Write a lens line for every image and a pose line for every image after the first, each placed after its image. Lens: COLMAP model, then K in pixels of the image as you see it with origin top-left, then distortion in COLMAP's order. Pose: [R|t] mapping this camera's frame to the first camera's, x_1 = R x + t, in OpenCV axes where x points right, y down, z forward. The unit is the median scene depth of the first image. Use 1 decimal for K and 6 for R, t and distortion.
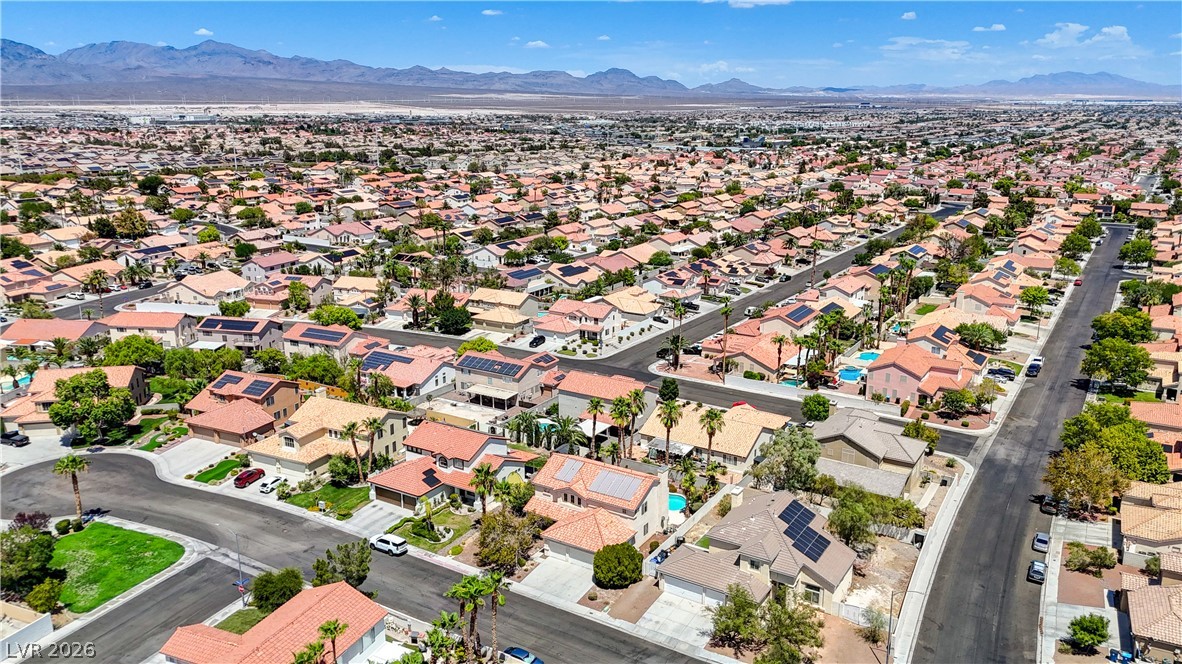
lens RADIAL K [[877.8, 0, 572.7], [0, 877.8, 339.8], [0, 0, 1]] dist [0.074627, -0.070135]
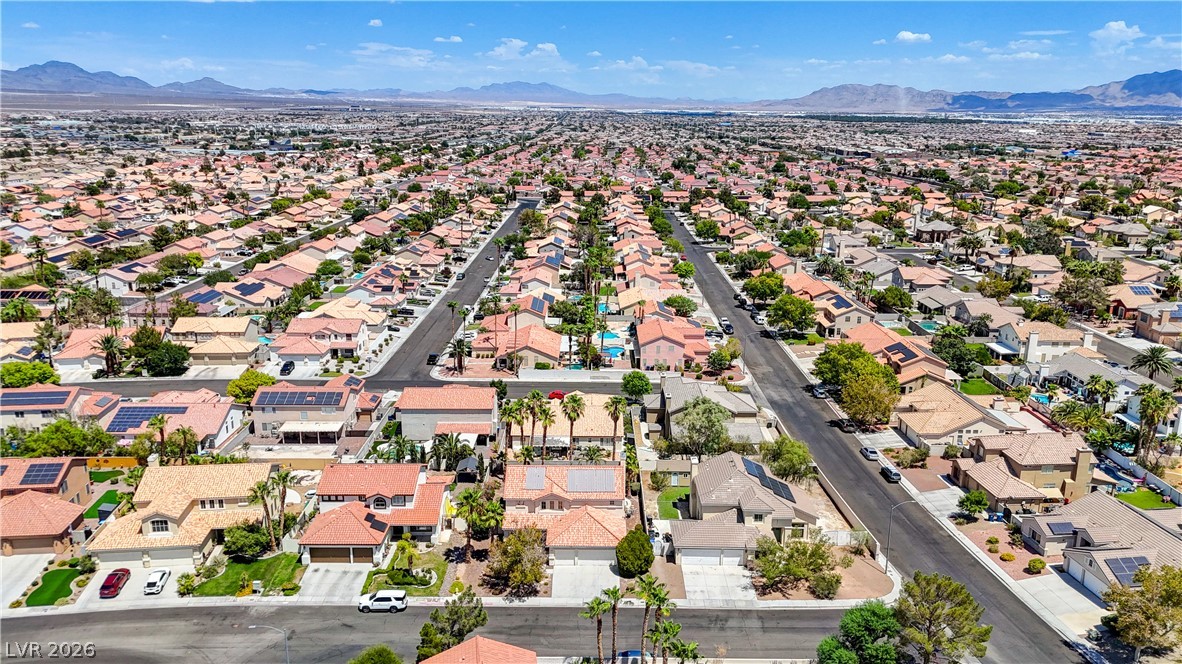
lens RADIAL K [[877.8, 0, 585.3], [0, 877.8, 335.3], [0, 0, 1]] dist [0.074627, -0.070135]
pose [[0.846250, -0.129782, 0.516737, -0.278221], [0.133462, 0.990593, 0.030226, -0.020059], [-0.515799, 0.043386, 0.855610, 0.075123]]
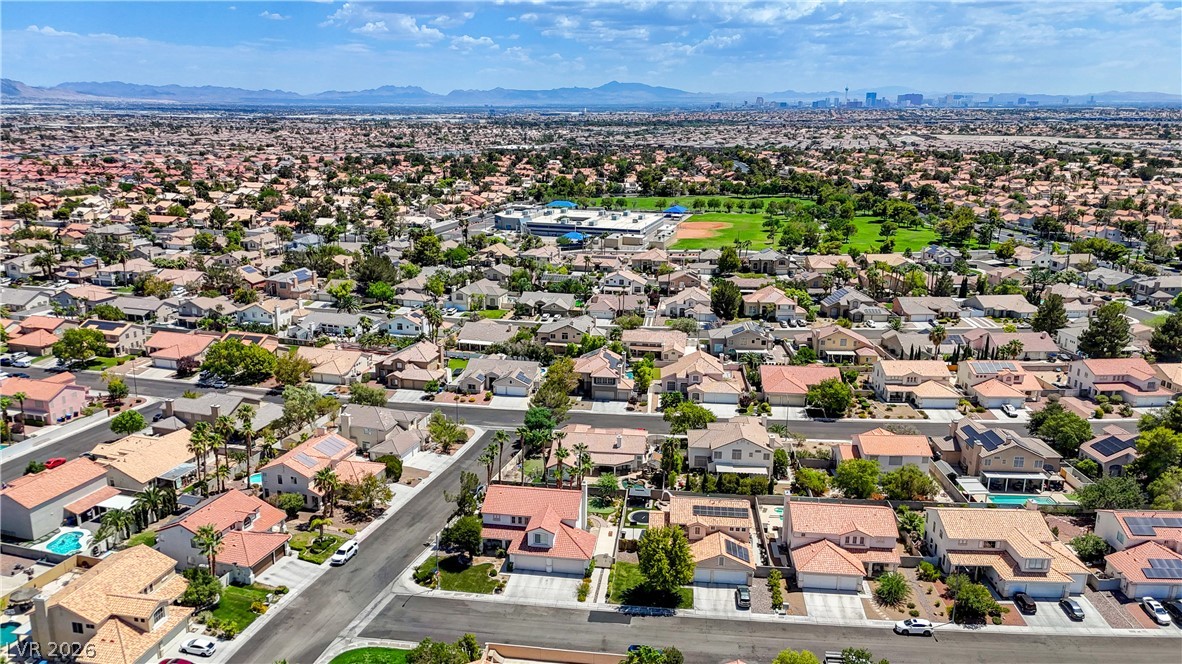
lens RADIAL K [[877.8, 0, 594.7], [0, 877.8, 333.0], [0, 0, 1]] dist [0.074627, -0.070135]
pose [[-0.269981, -0.247779, 0.930438, -0.845254], [0.242723, 0.917602, 0.314791, -0.221793], [-0.931770, 0.310826, -0.187593, 0.487767]]
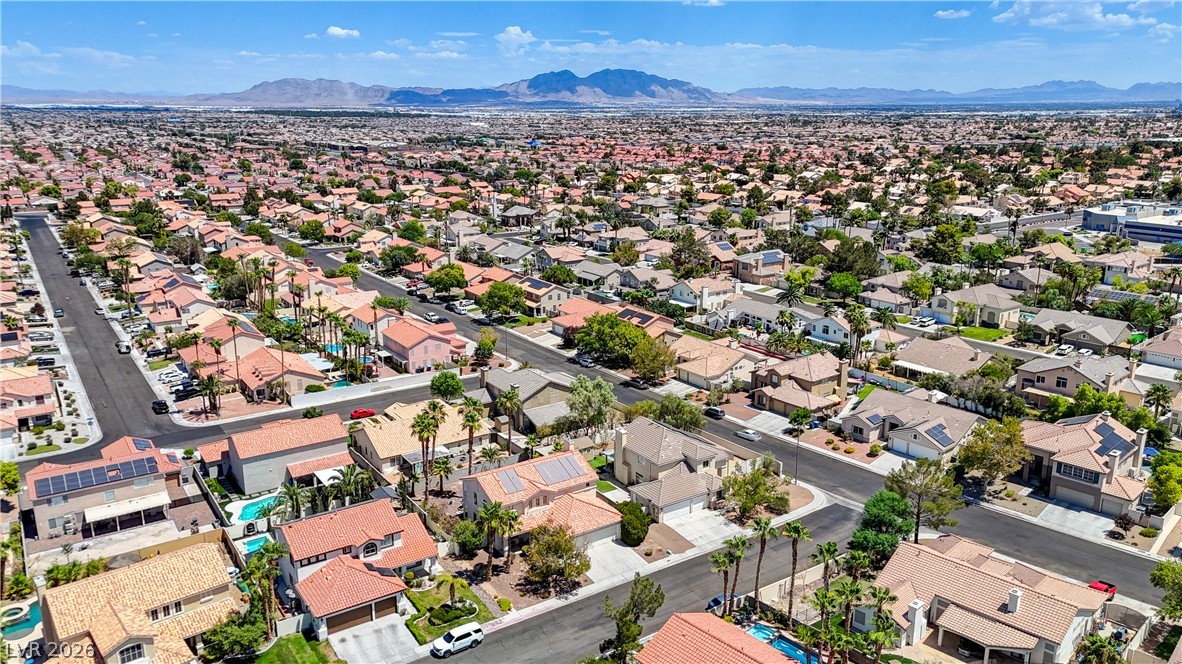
lens RADIAL K [[877.8, 0, 593.8], [0, 877.8, 342.8], [0, 0, 1]] dist [0.074627, -0.070135]
pose [[0.398824, -0.244759, 0.883761, -0.493872], [0.243642, 0.957368, 0.155193, -0.079118], [-0.884069, 0.153427, 0.441454, 0.290817]]
